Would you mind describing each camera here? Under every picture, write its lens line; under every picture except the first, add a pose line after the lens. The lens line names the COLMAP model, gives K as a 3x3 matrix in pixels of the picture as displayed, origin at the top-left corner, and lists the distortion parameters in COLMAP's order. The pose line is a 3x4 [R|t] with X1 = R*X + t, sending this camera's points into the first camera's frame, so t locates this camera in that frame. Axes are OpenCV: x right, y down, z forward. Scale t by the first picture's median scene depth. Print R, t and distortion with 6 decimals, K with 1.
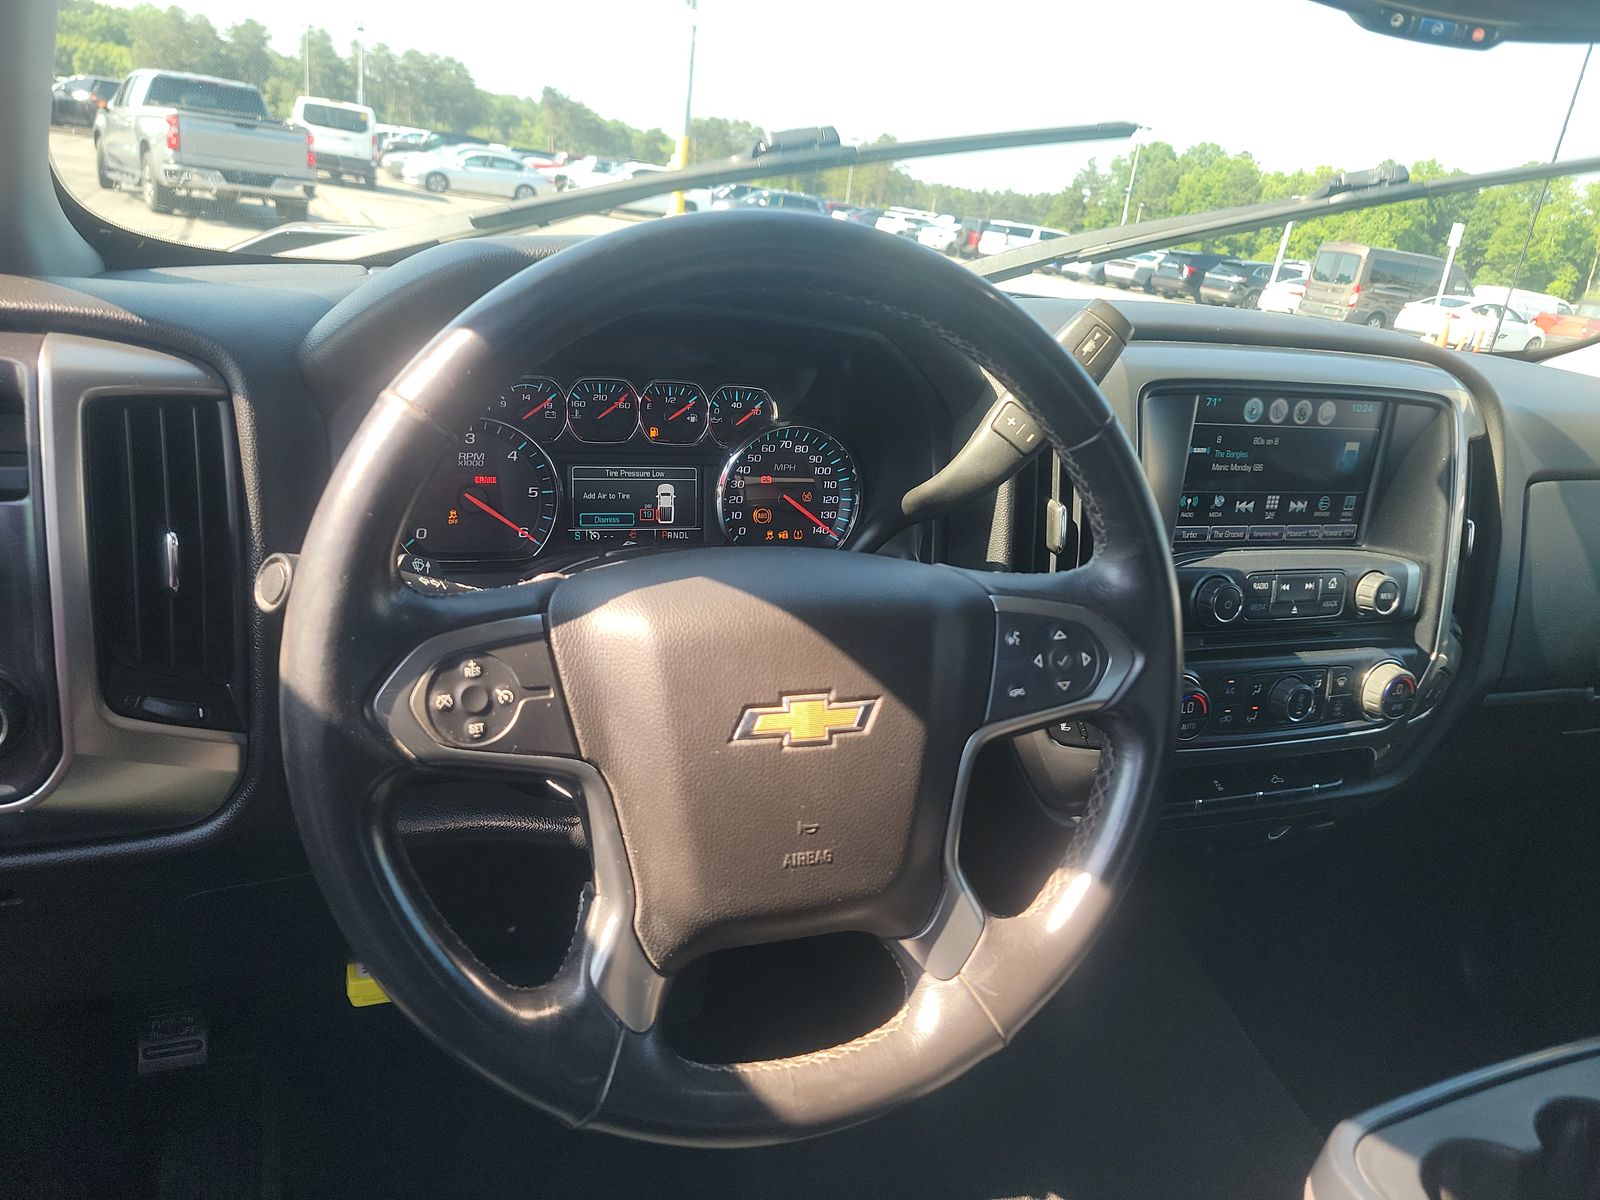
lens RADIAL K [[1134.9, 0, 812.2], [0, 1134.9, 587.7], [0, 0, 1]] dist [0.047512, -0.044961]
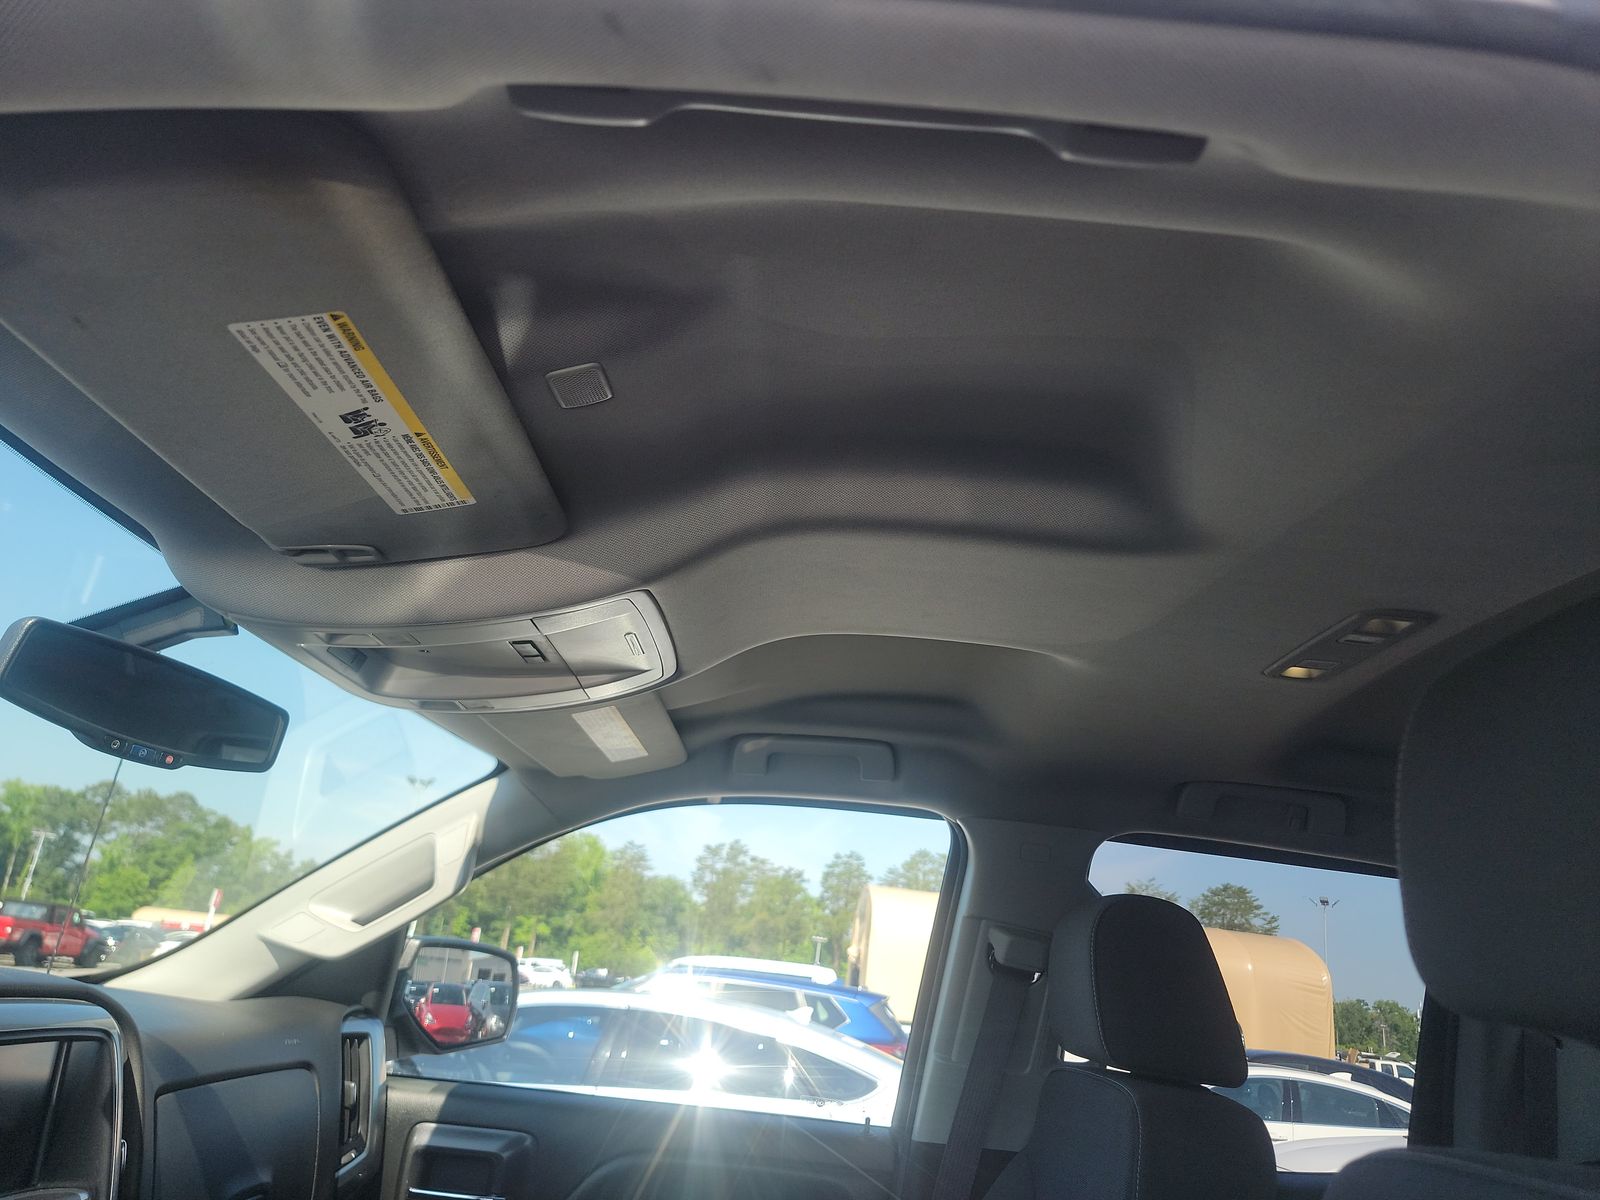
lens RADIAL K [[1134.9, 0, 818.1], [0, 1134.9, 588.4], [0, 0, 1]] dist [0.047512, -0.044961]
pose [[0.376728, 0.228457, 0.897710, -0.341243], [0.234697, 0.913949, -0.331082, -0.021486], [-0.896099, 0.335418, 0.290692, -0.144294]]
